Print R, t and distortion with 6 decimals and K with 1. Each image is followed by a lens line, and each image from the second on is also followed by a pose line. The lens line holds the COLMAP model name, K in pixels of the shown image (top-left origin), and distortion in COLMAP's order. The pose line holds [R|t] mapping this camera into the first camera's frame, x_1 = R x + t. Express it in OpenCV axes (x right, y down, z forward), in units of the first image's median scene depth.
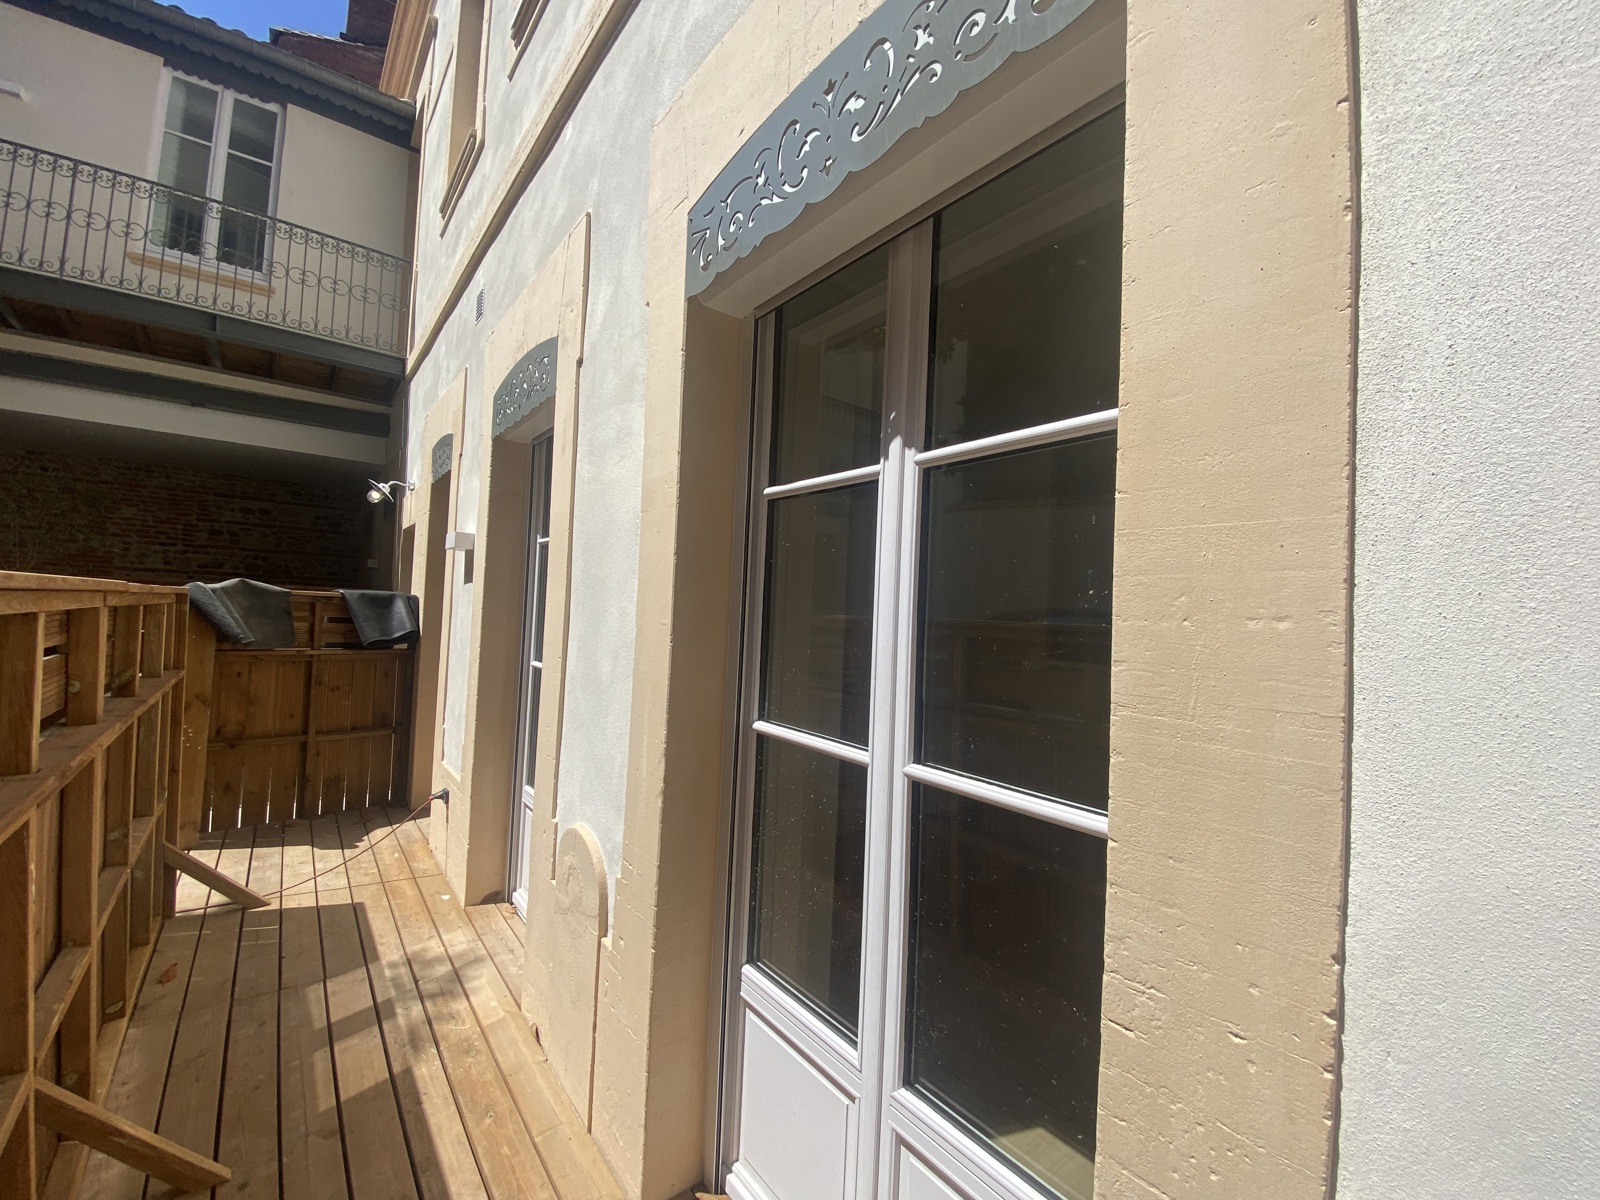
lens RADIAL K [[652.0, 0, 800.9], [0, 652.0, 593.4], [0, 0, 1]] dist [-0.004535, -0.004667]
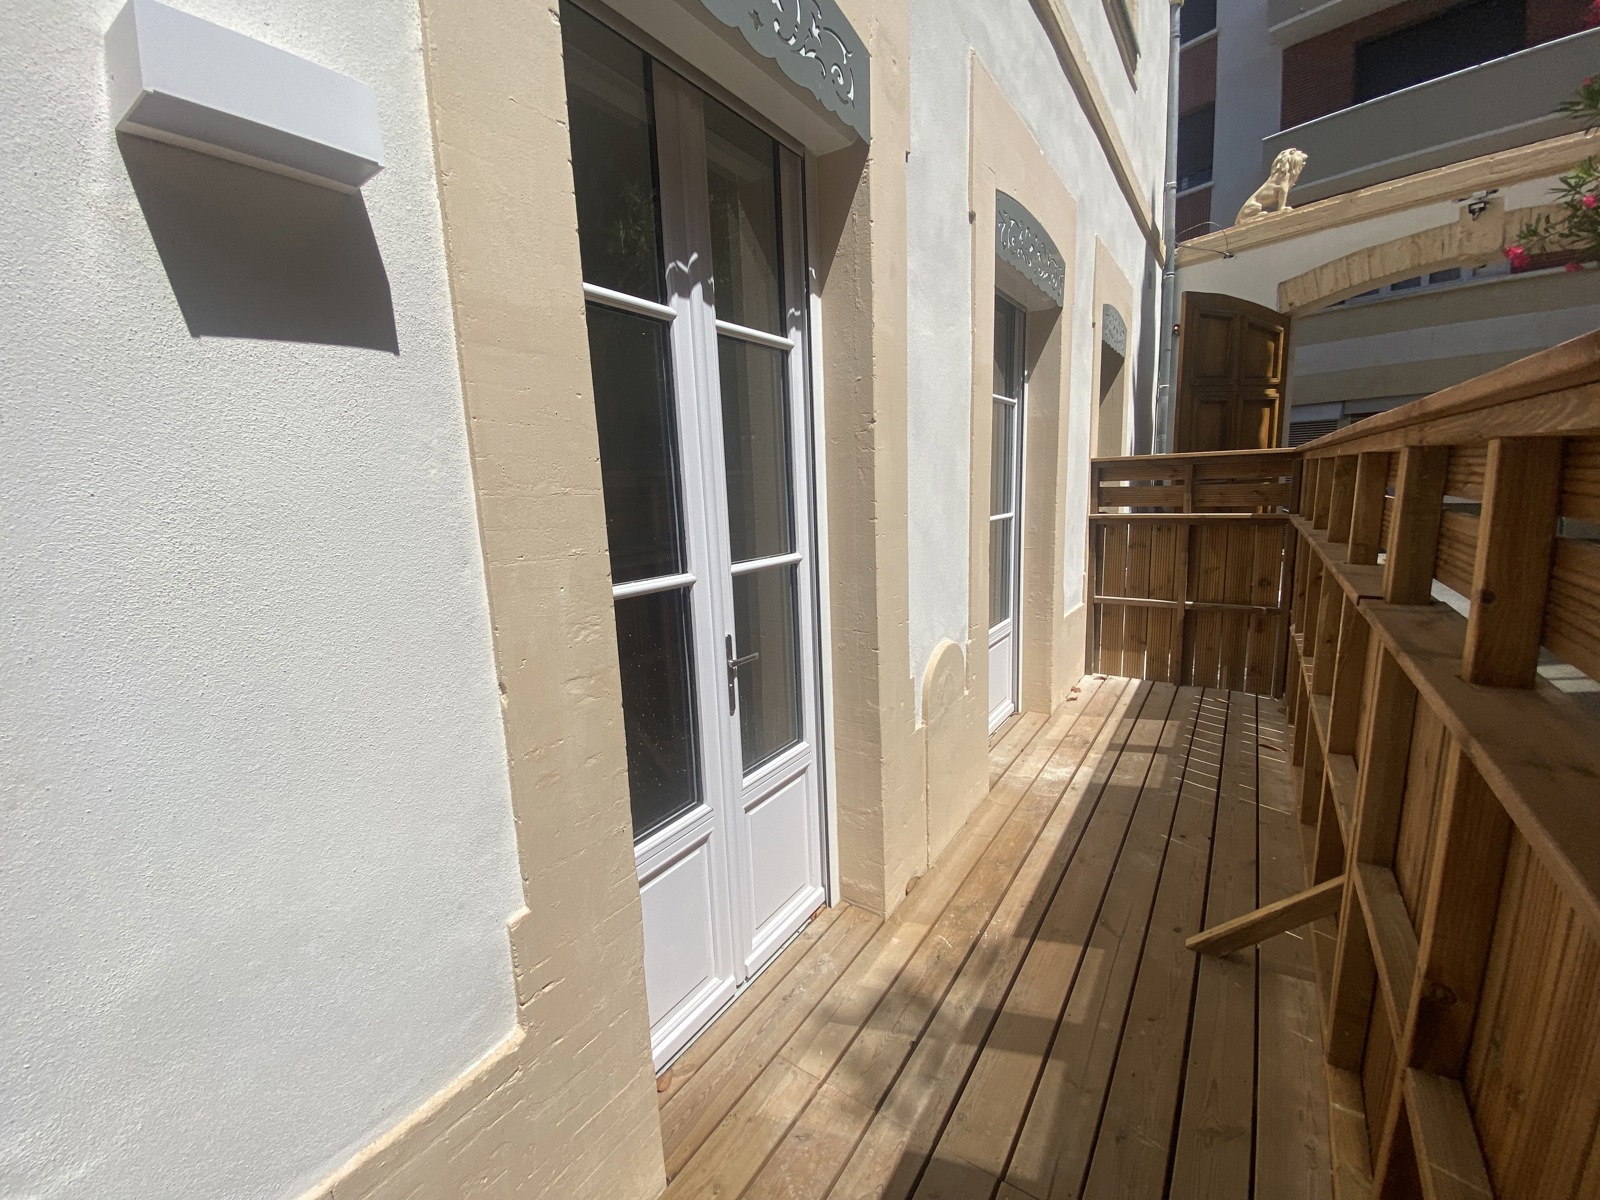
lens RADIAL K [[652.0, 0, 800.2], [0, 652.0, 599.1], [0, 0, 1]] dist [-0.004535, -0.004667]
pose [[-0.290020, -0.204843, 0.934841, -1.129055], [0.008977, 0.976199, 0.216690, 0.029779], [-0.956979, 0.071236, -0.281278, 1.325724]]
